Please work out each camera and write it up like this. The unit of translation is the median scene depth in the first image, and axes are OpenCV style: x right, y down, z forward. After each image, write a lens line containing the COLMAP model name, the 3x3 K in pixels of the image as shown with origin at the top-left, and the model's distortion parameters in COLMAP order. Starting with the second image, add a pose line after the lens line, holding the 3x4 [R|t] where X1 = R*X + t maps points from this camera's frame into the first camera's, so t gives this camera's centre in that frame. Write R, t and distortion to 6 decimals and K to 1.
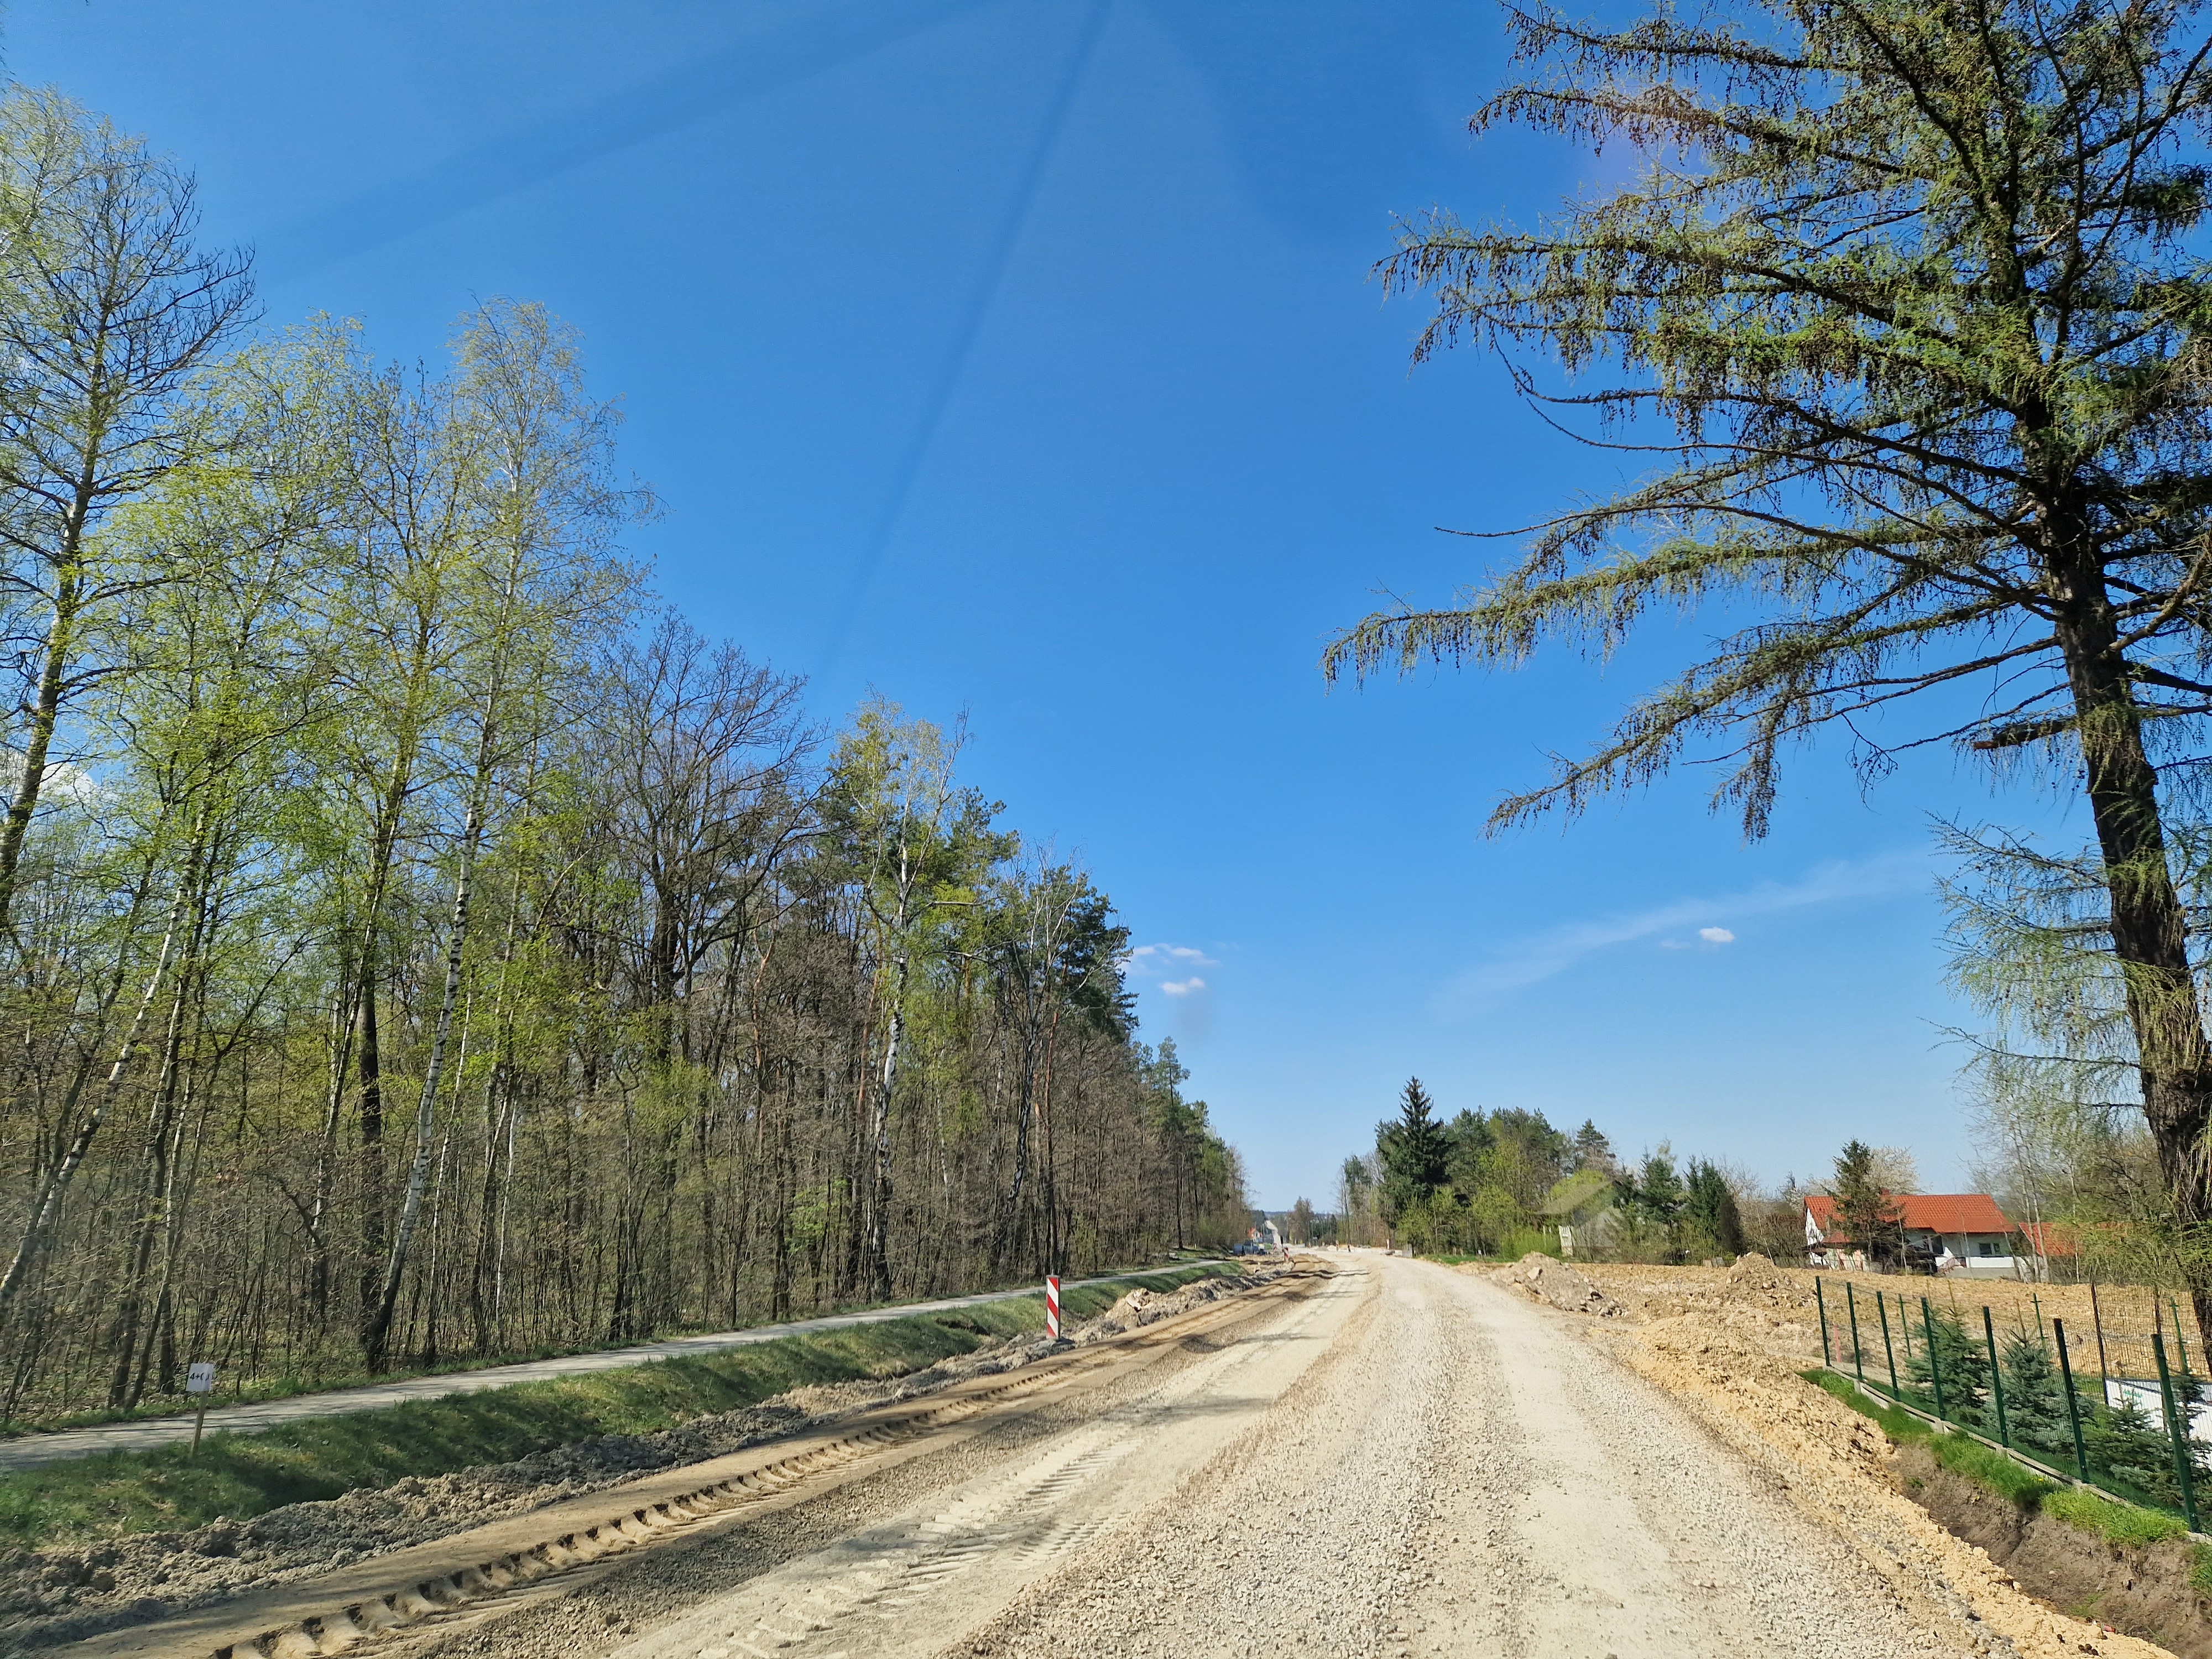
lens RADIAL K [[1468.2, 0, 1106.0], [0, 1468.2, 829.5], [0, 0, 1]] dist [0.062421, -0.056828]
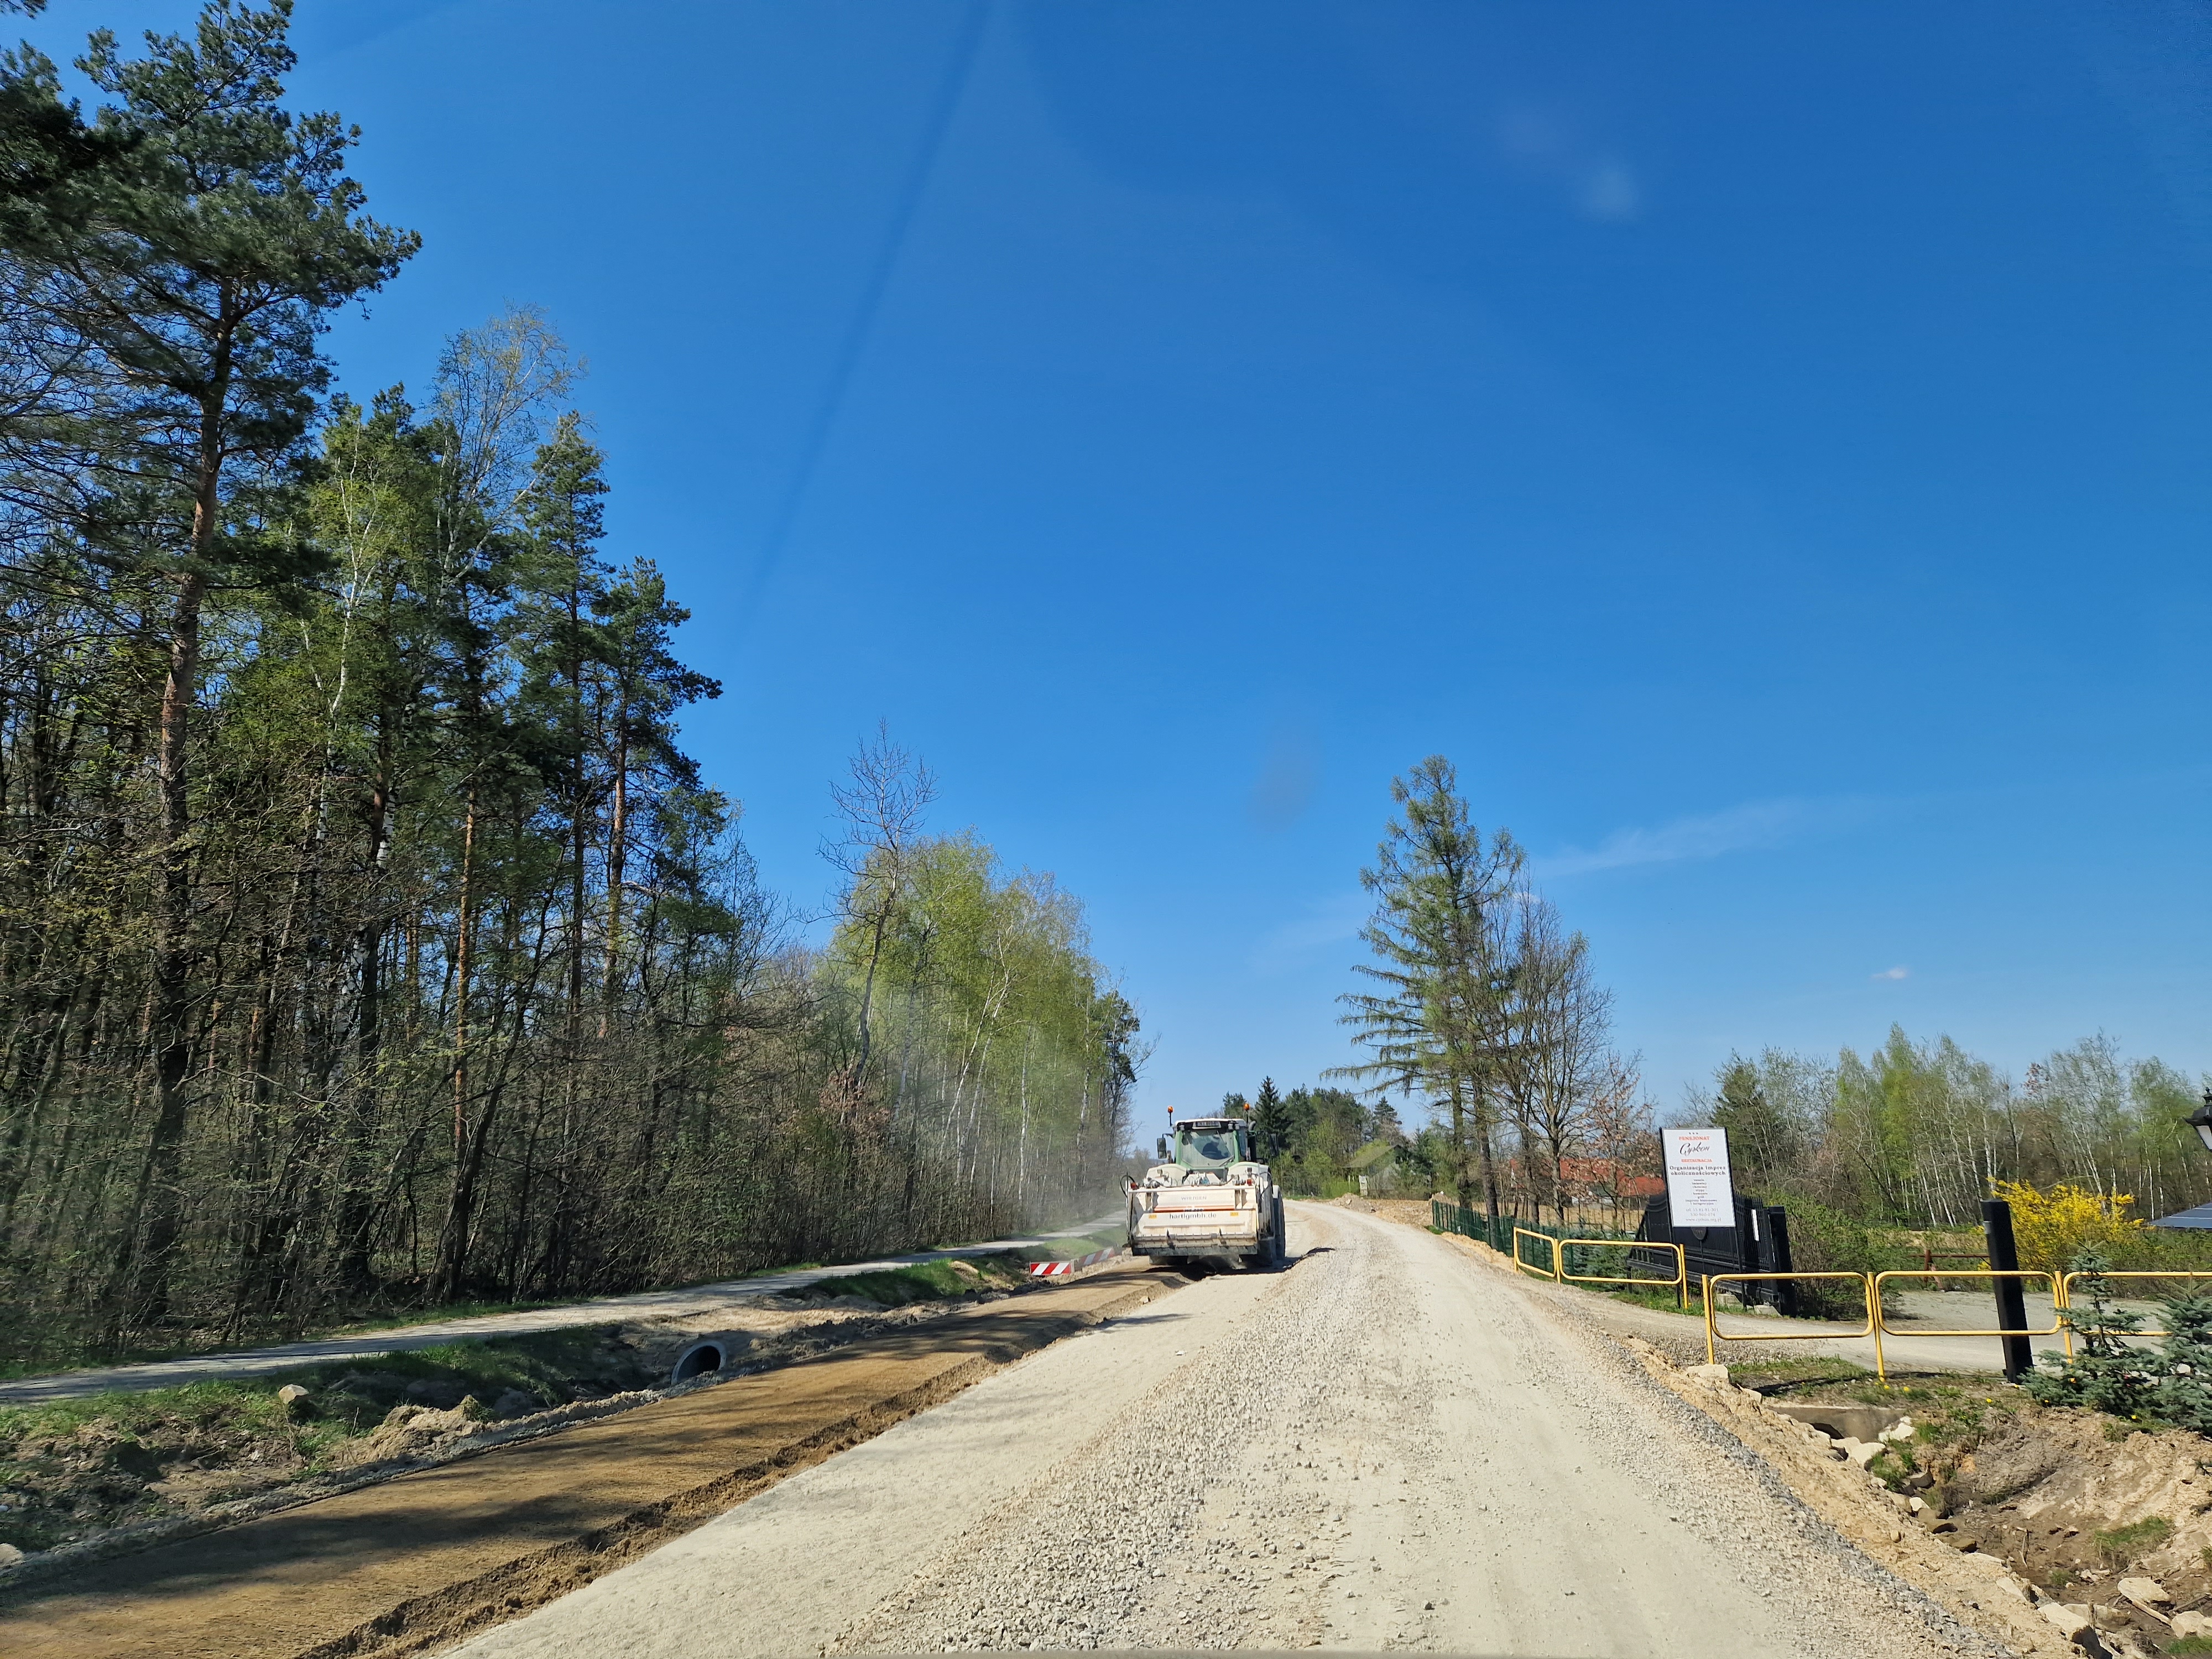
lens RADIAL K [[1468.7, 0, 1047.5], [0, 1468.7, 826.3], [0, 0, 1]] dist [0.004548, 0.001686]
pose [[0.996490, 0.023525, 0.080336, -0.131708], [-0.026231, 0.999118, 0.032800, -0.122072], [-0.079493, -0.034792, 0.996228, -0.429284]]
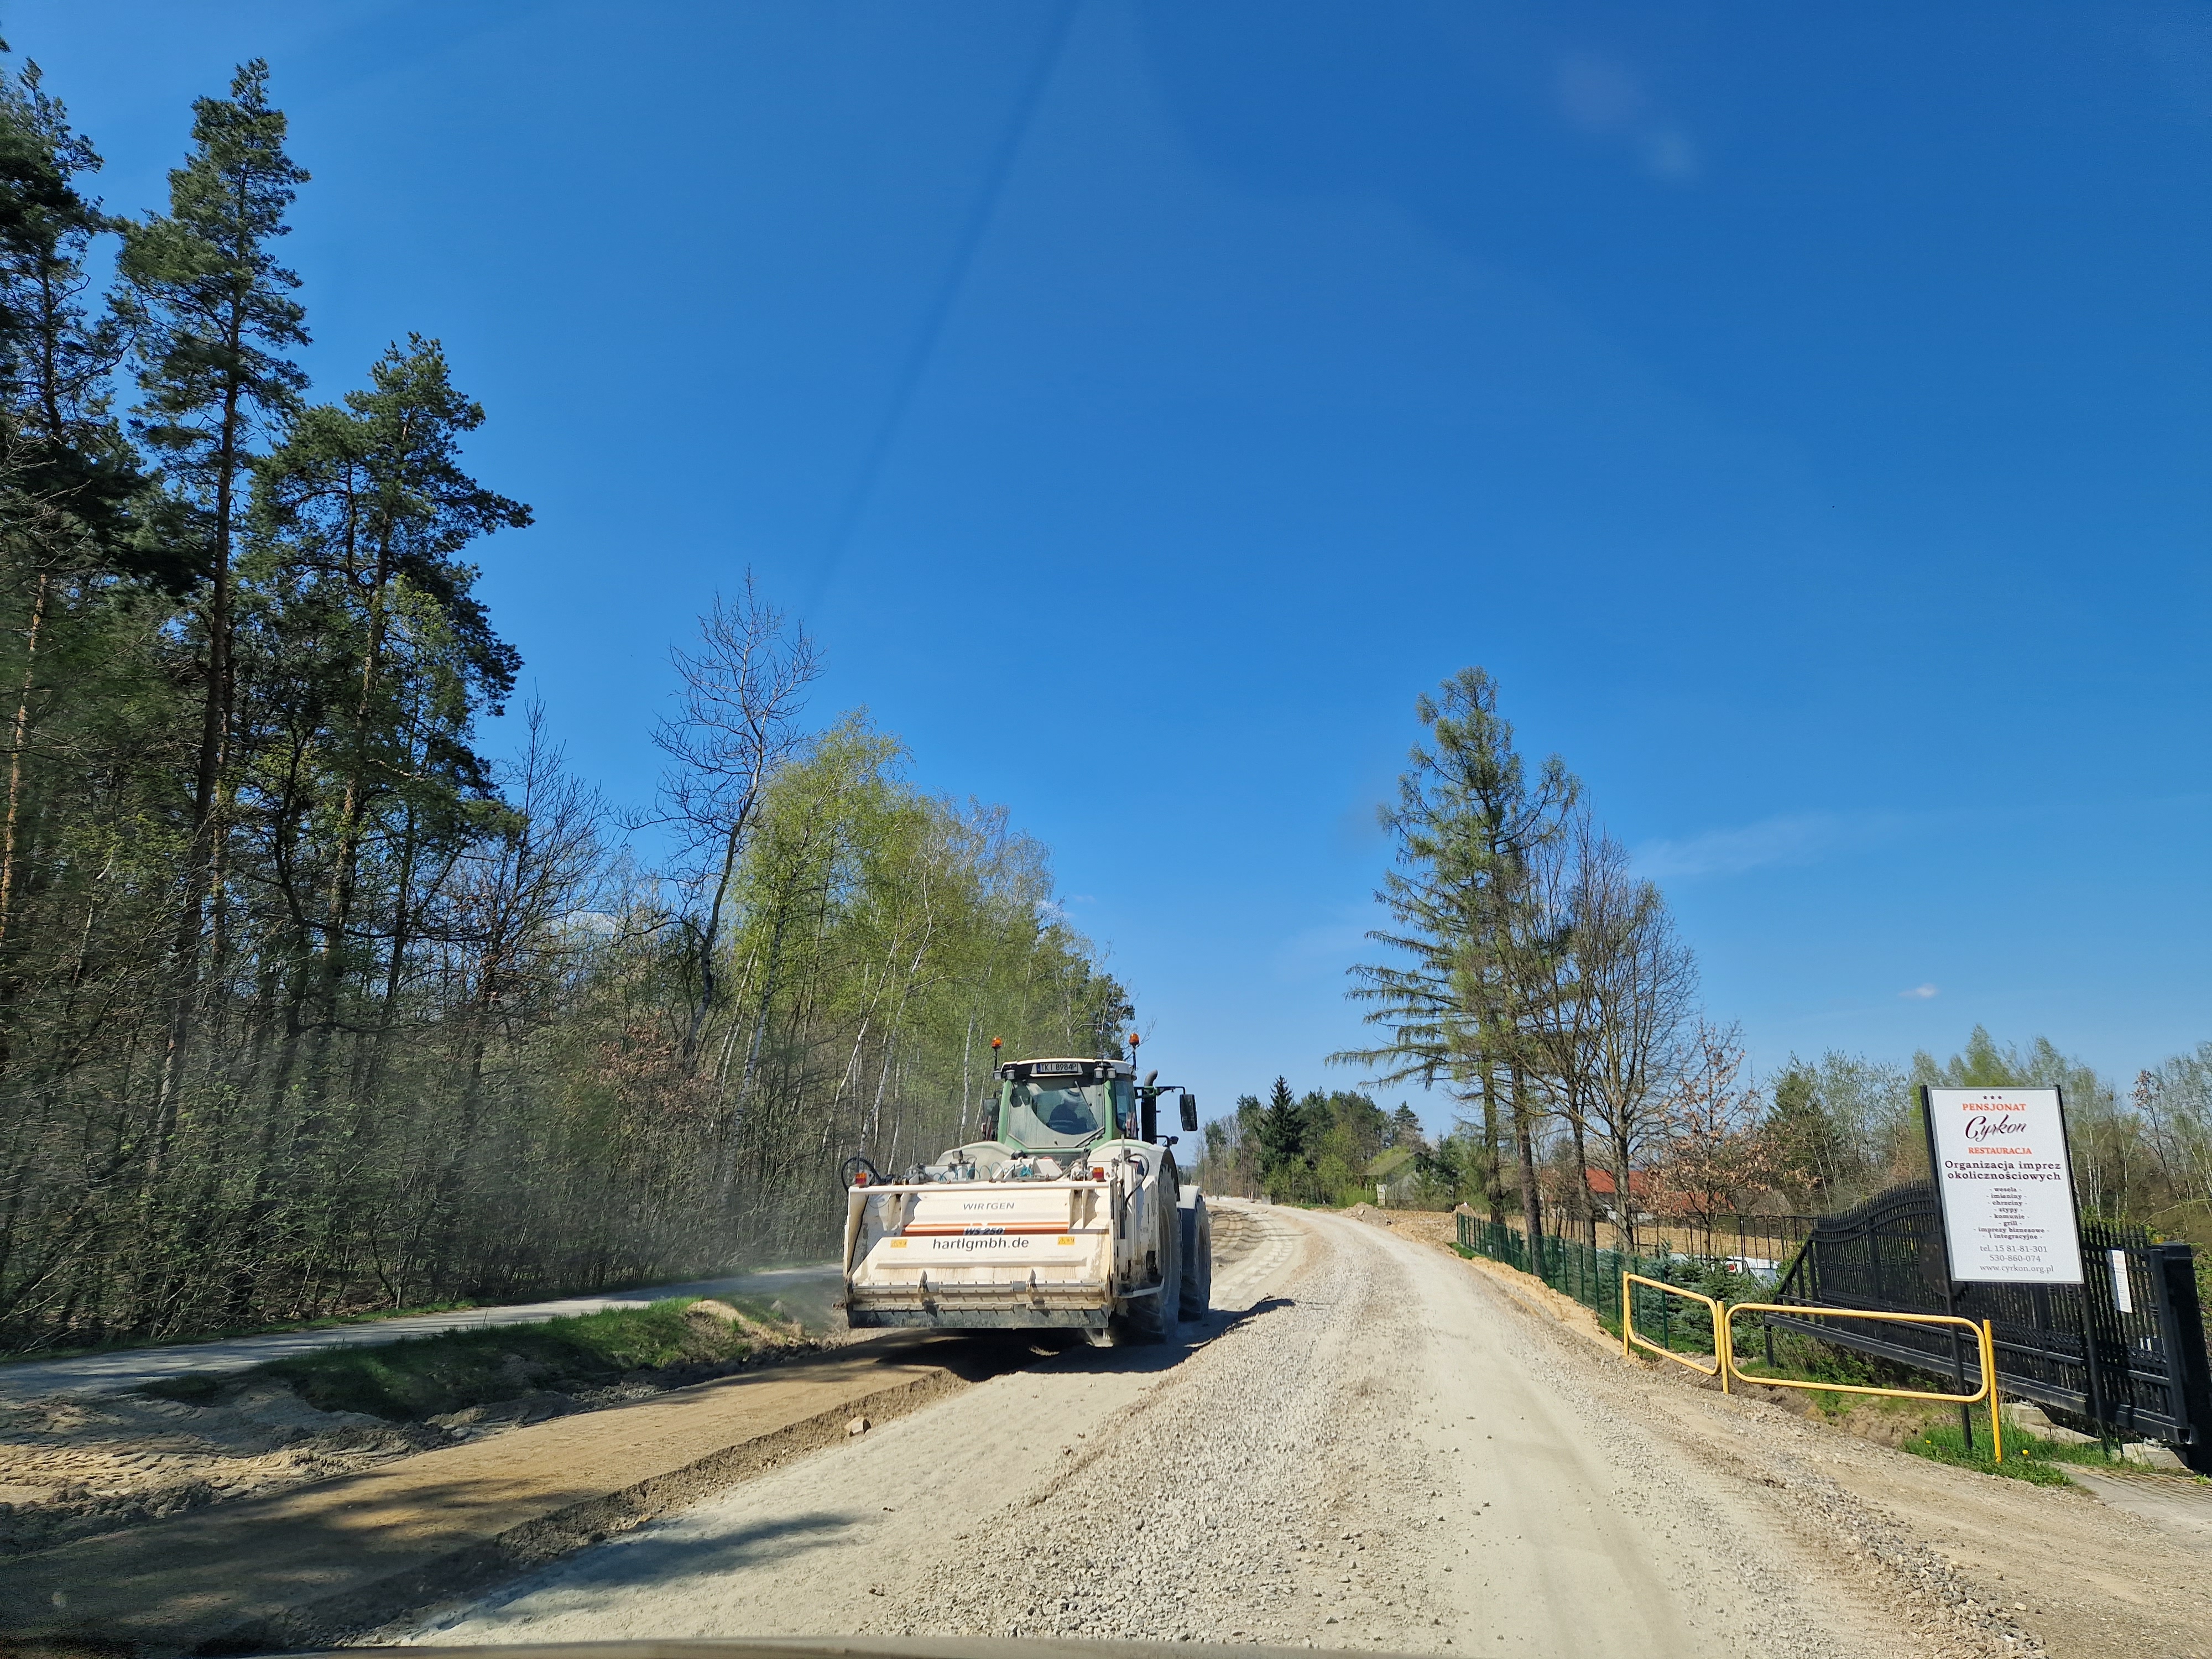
lens RADIAL K [[1468.2, 0, 1106.0], [0, 1468.2, 829.5], [0, 0, 1]] dist [0.062421, -0.056828]
pose [[0.993921, 0.044157, 0.100851, -0.100730], [-0.047583, 0.998360, 0.031818, -0.096264], [-0.099281, -0.036423, 0.994393, -0.338787]]
